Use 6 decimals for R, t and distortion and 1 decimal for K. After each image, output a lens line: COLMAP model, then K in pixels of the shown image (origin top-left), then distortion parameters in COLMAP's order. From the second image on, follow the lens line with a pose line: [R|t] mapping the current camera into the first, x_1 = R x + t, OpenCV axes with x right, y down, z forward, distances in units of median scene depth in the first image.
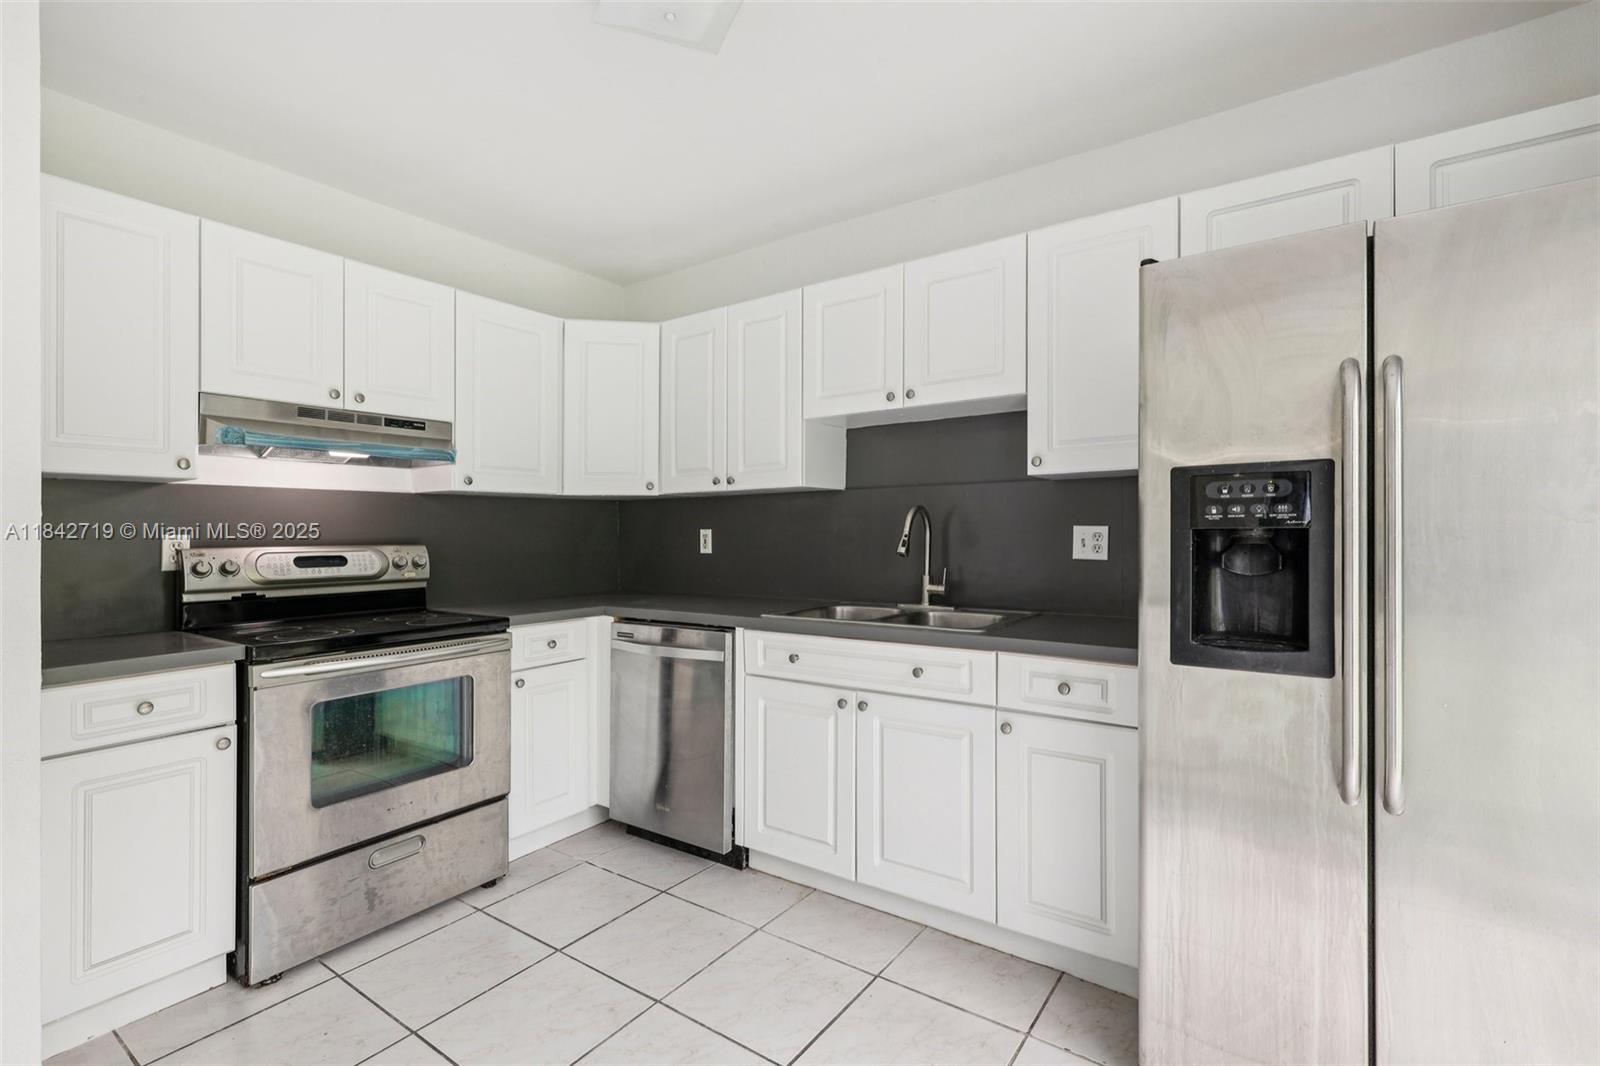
lens RADIAL K [[725.2, 0, 801.4], [0, 725.2, 536.3], [0, 0, 1]] dist [-0.004794, 0.002015]
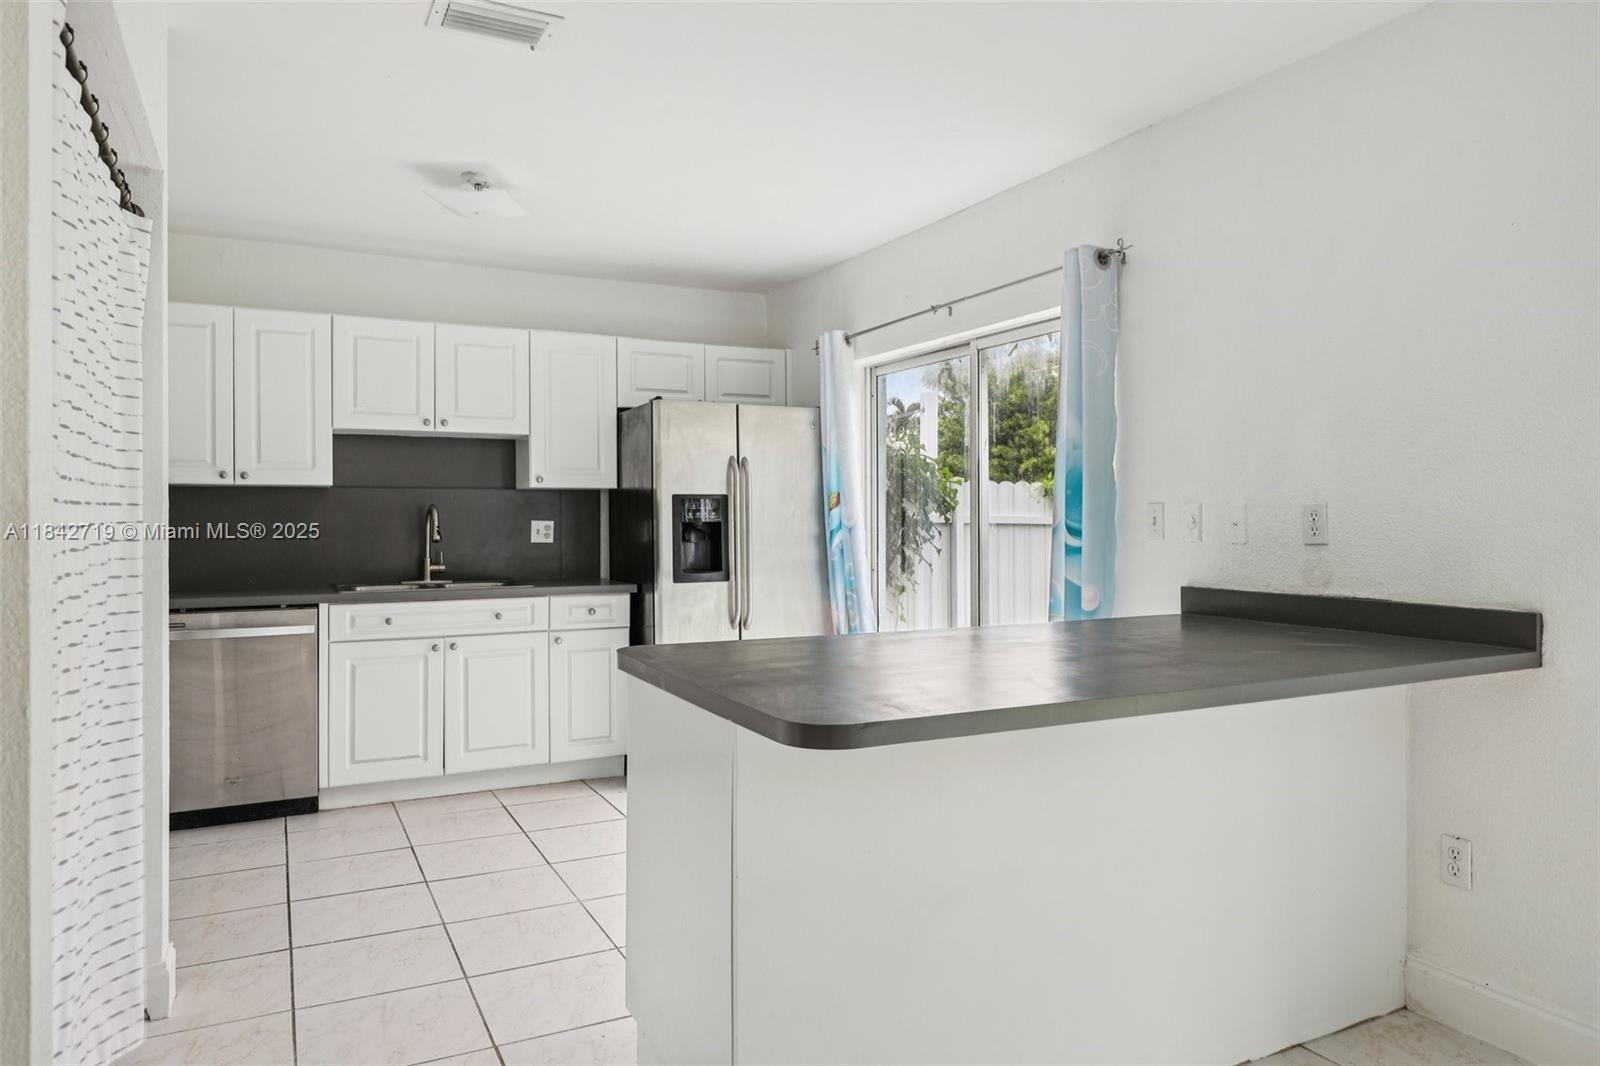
lens RADIAL K [[1065.8, 0, 801.4], [0, 1065.8, 530.8], [0, 0, 1]] dist [-0.056433, -0.000938]
pose [[0.476720, 0.000931, 0.879055, -1.354918], [0.006150, 0.999971, -0.004394, 0.020768], [-0.879034, 0.007501, 0.476700, -0.562386]]
